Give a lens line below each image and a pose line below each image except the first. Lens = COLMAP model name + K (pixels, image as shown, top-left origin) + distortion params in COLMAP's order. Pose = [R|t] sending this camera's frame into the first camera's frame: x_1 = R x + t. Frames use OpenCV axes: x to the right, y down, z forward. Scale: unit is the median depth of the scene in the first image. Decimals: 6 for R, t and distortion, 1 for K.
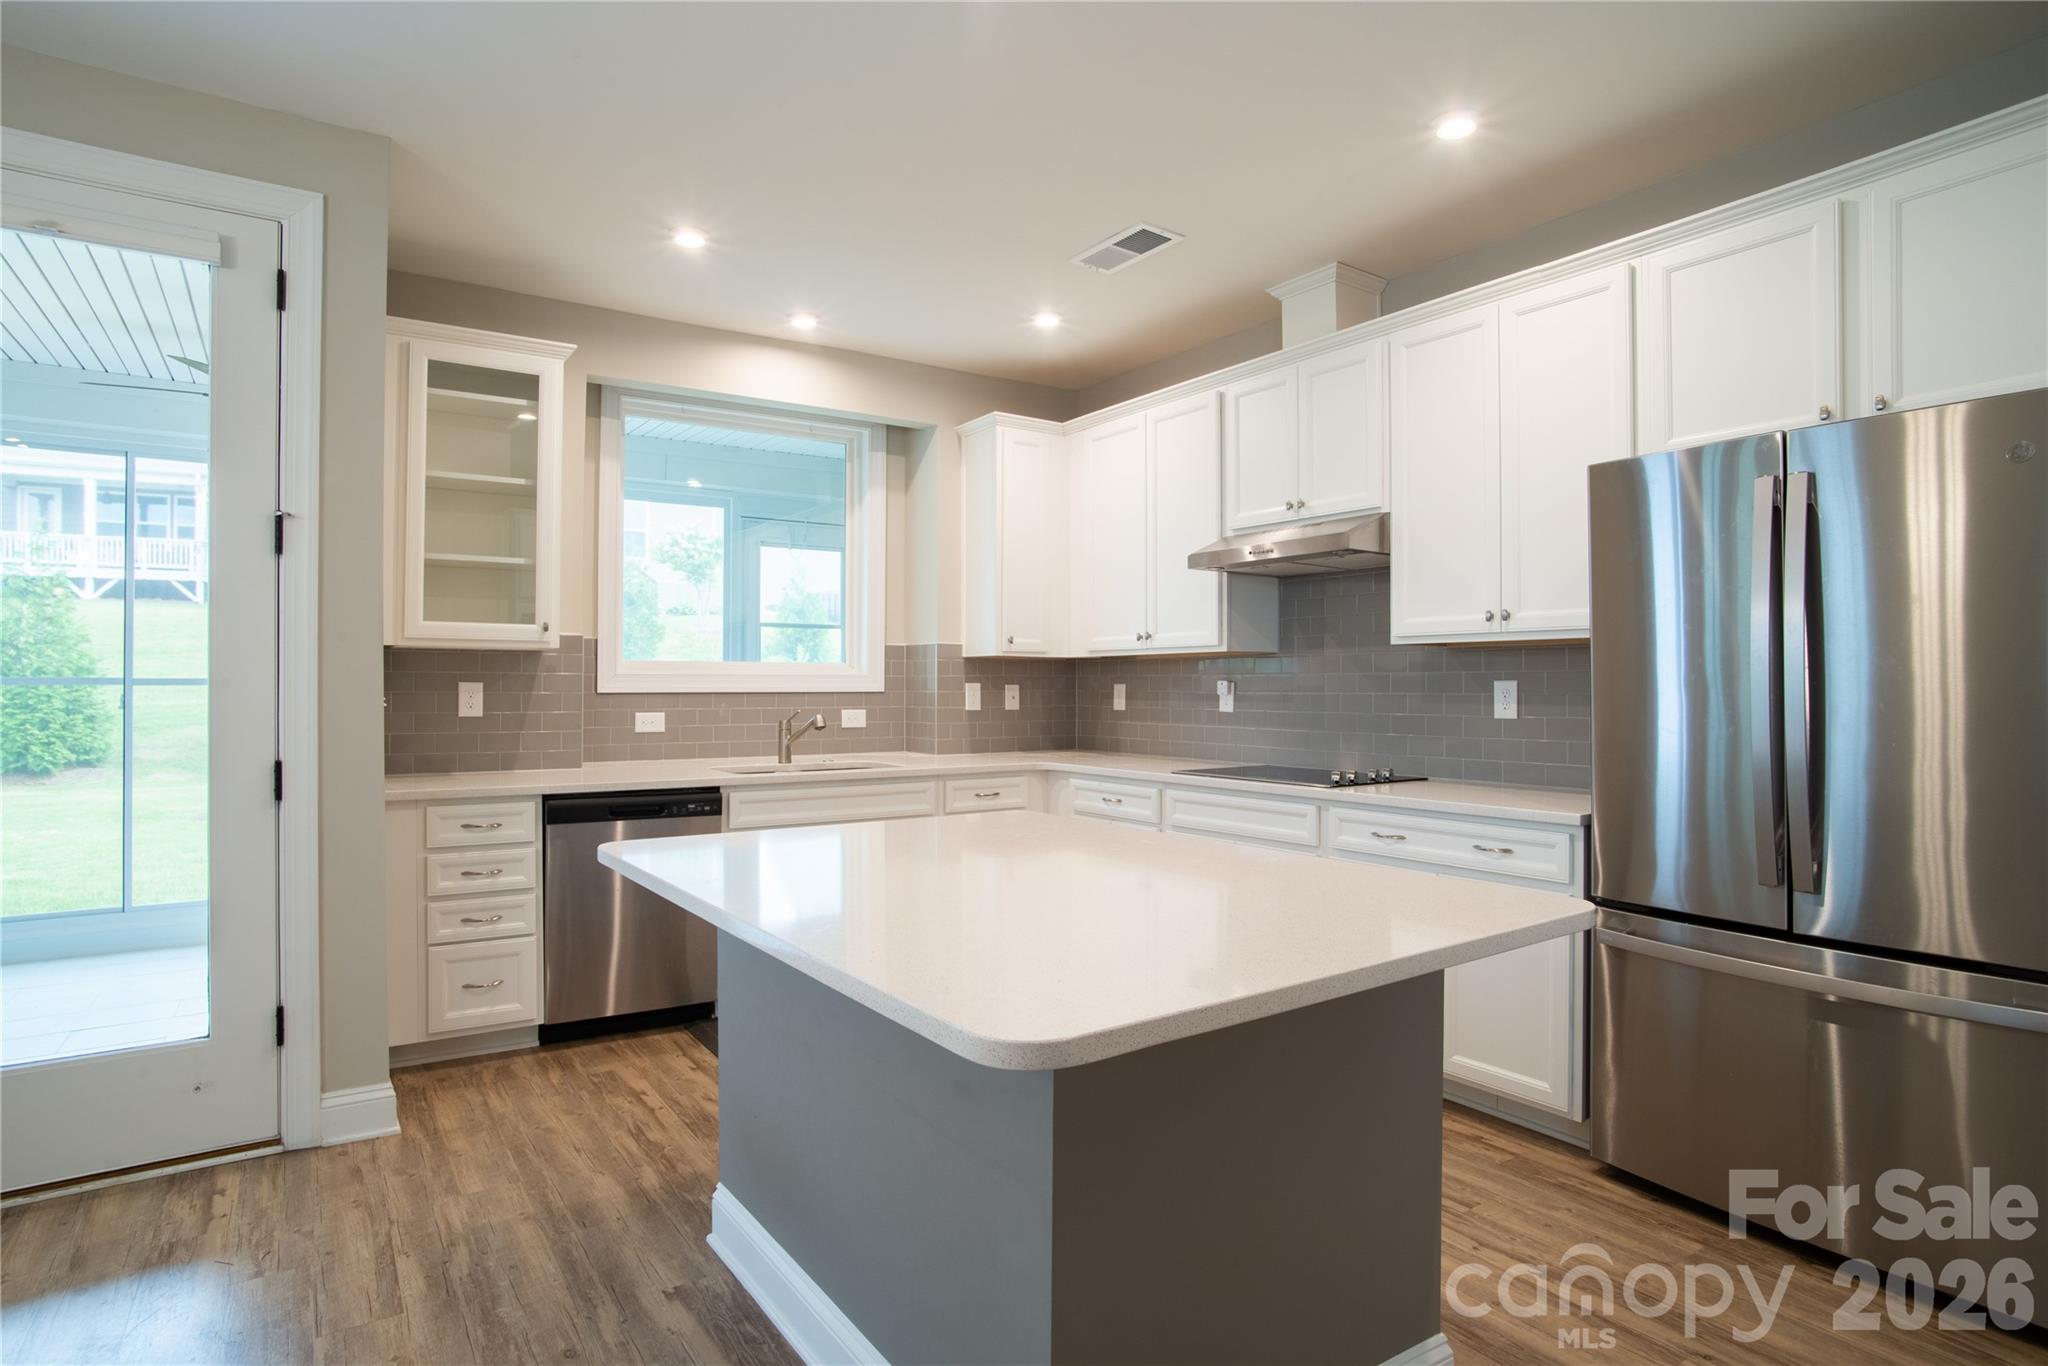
lens RADIAL K [[1083.0, 0, 1021.5], [0, 1083.0, 668.5], [0, 0, 1]] dist [-0.025145, 0.004902]
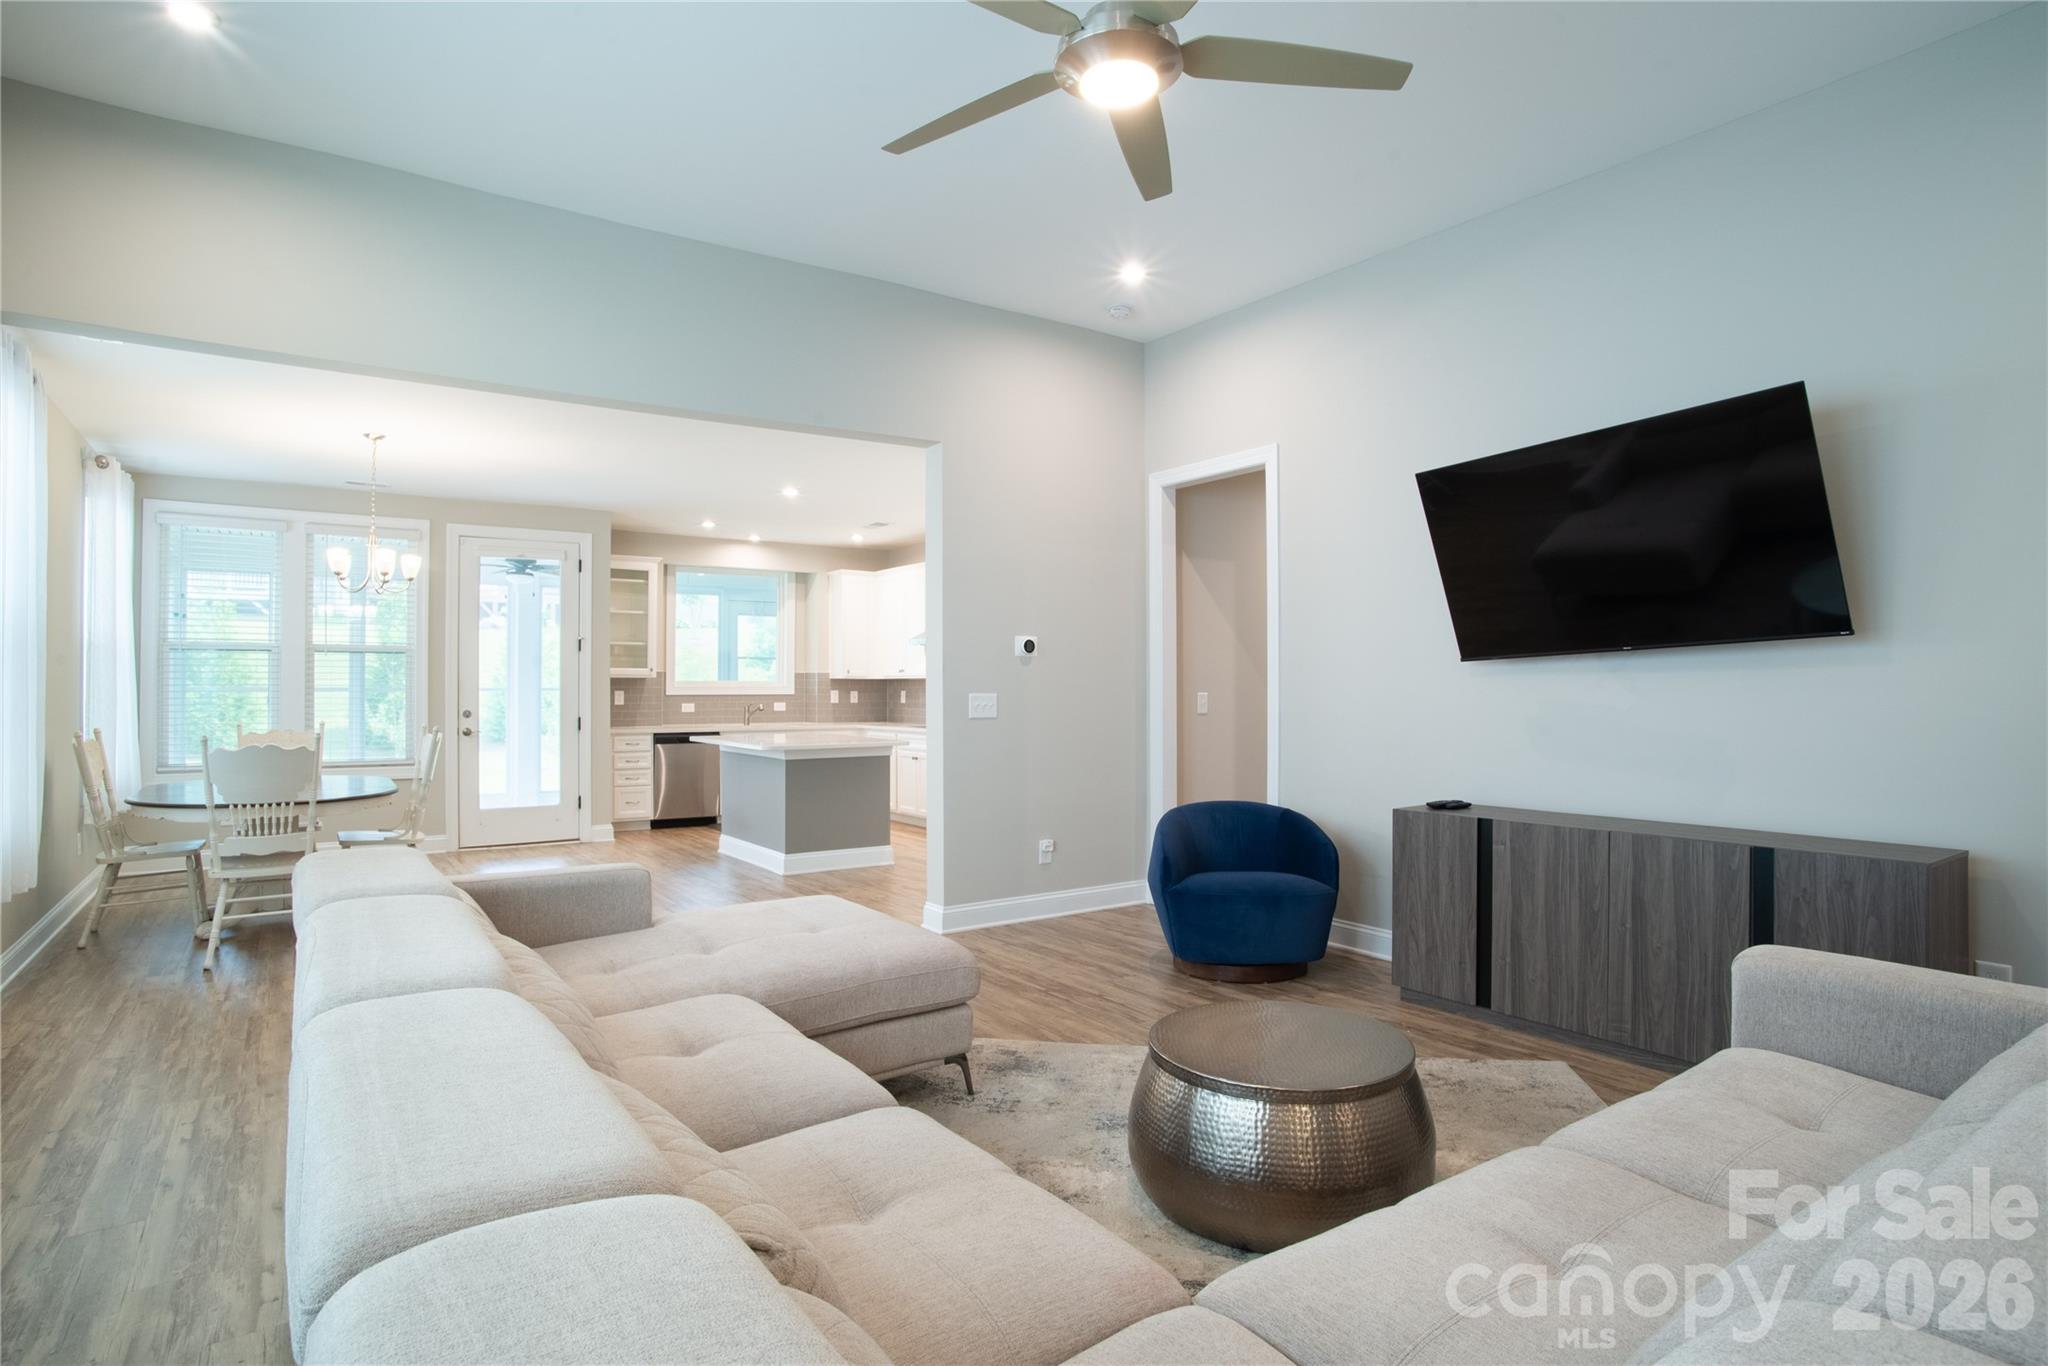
lens RADIAL K [[1089.0, 0, 1029.8], [0, 1089.0, 679.8], [0, 0, 1]] dist [-0.033699, 0.017116]
pose [[0.999809, 0.001375, 0.019470, 0.405364], [-0.001573, 0.999947, 0.010129, -0.040787], [-0.019455, -0.010158, 0.999759, -1.587753]]
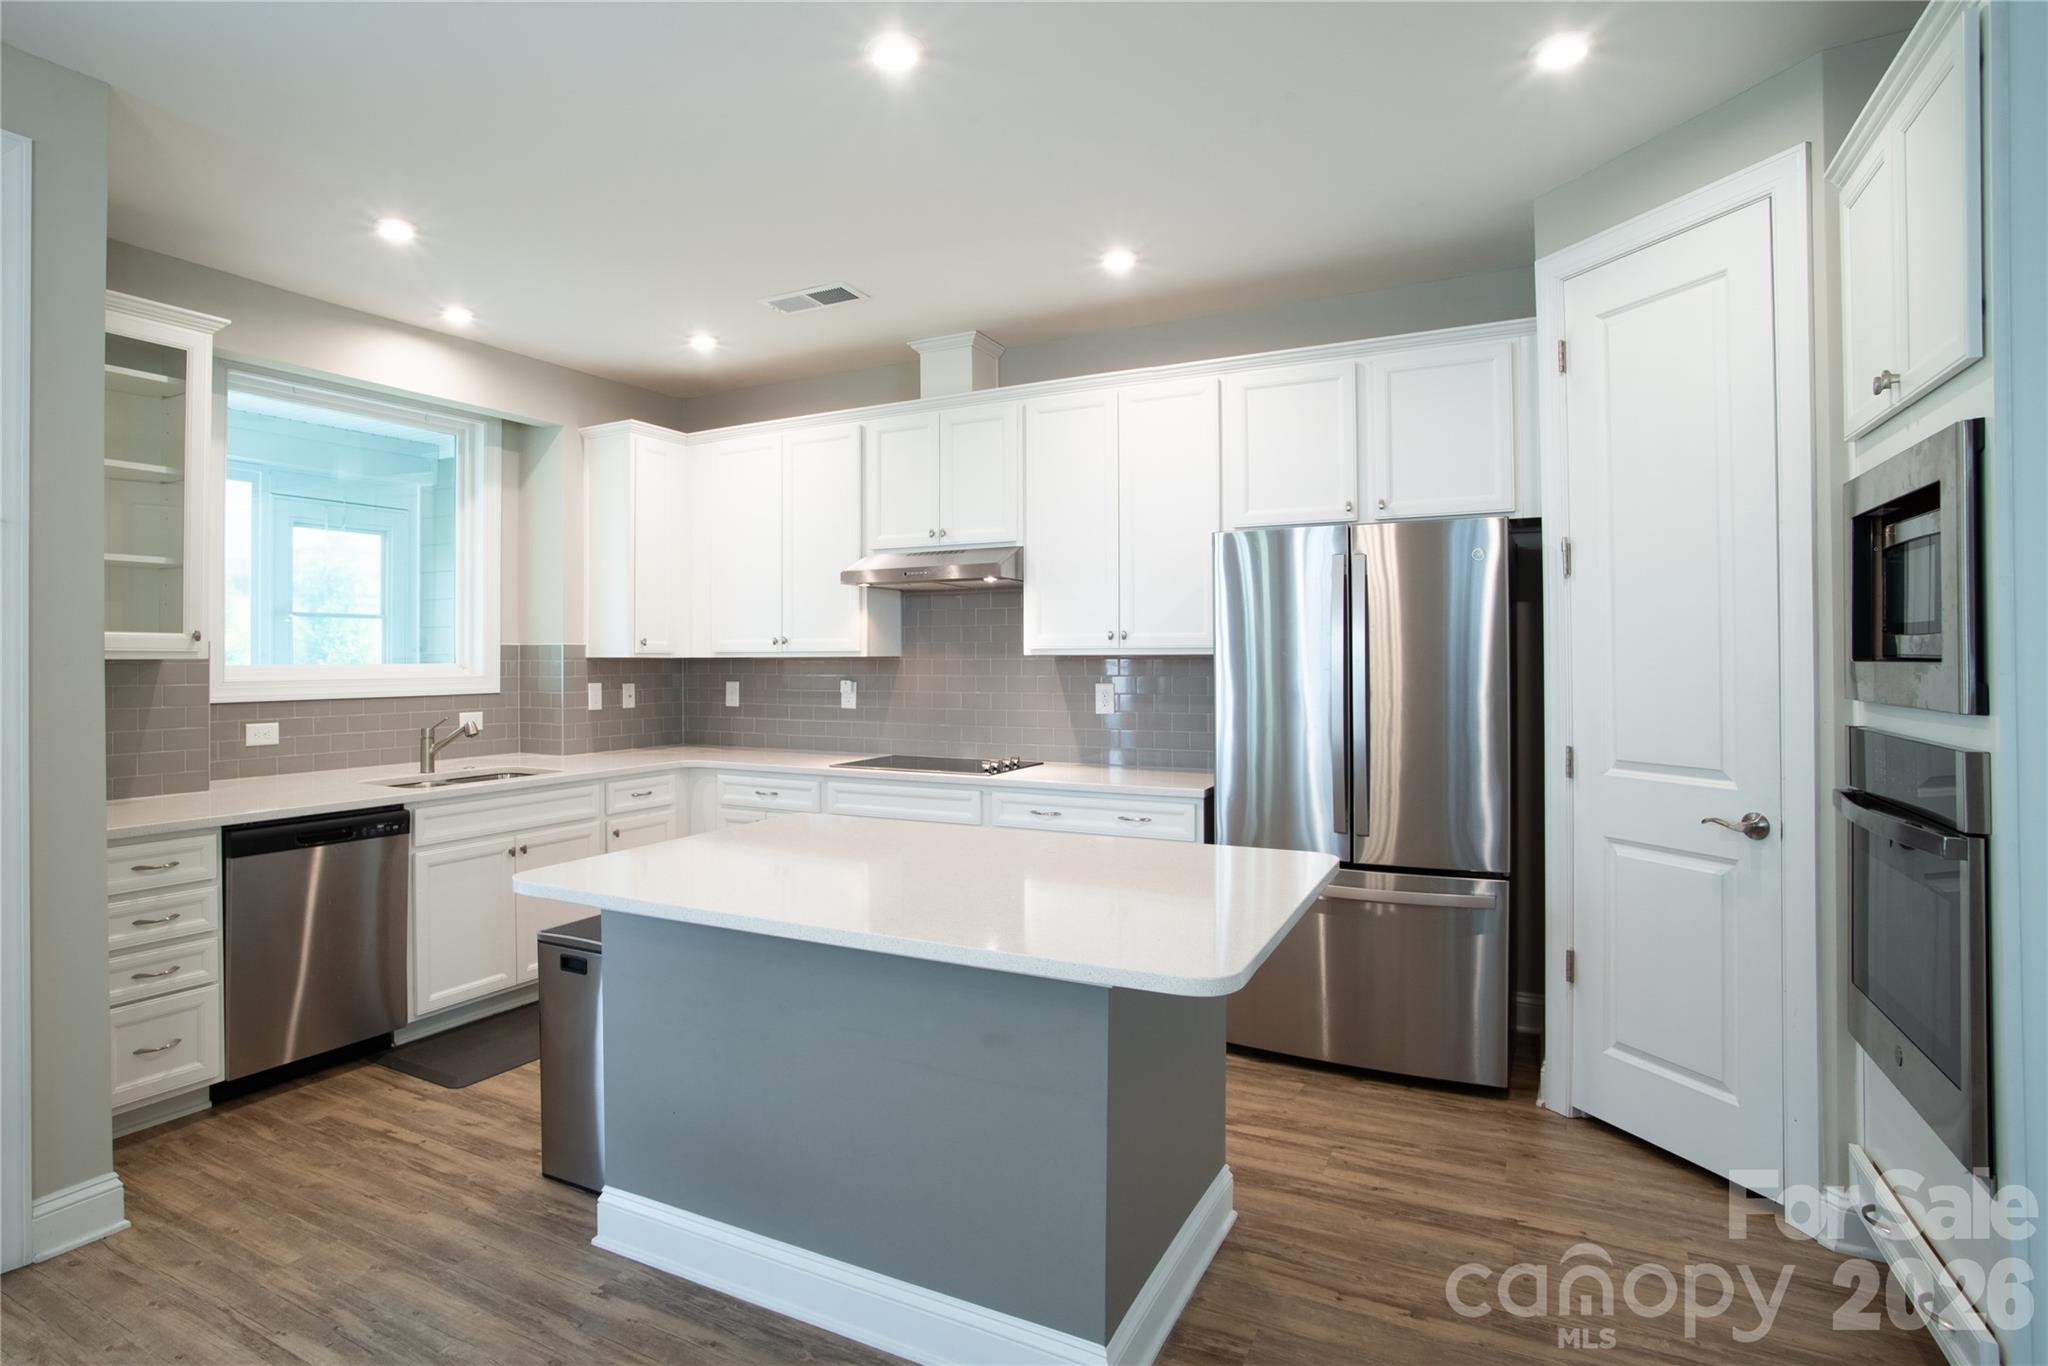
lens RADIAL K [[1089.0, 0, 903.2], [0, 1089.0, 643.0], [0, 0, 1]] dist [-0.033699, 0.017116]
pose [[0.901206, 0.001358, 0.433390, -0.299425], [-0.003120, 0.999990, 0.003354, -0.037169], [-0.433381, -0.004375, 0.901200, -0.049240]]
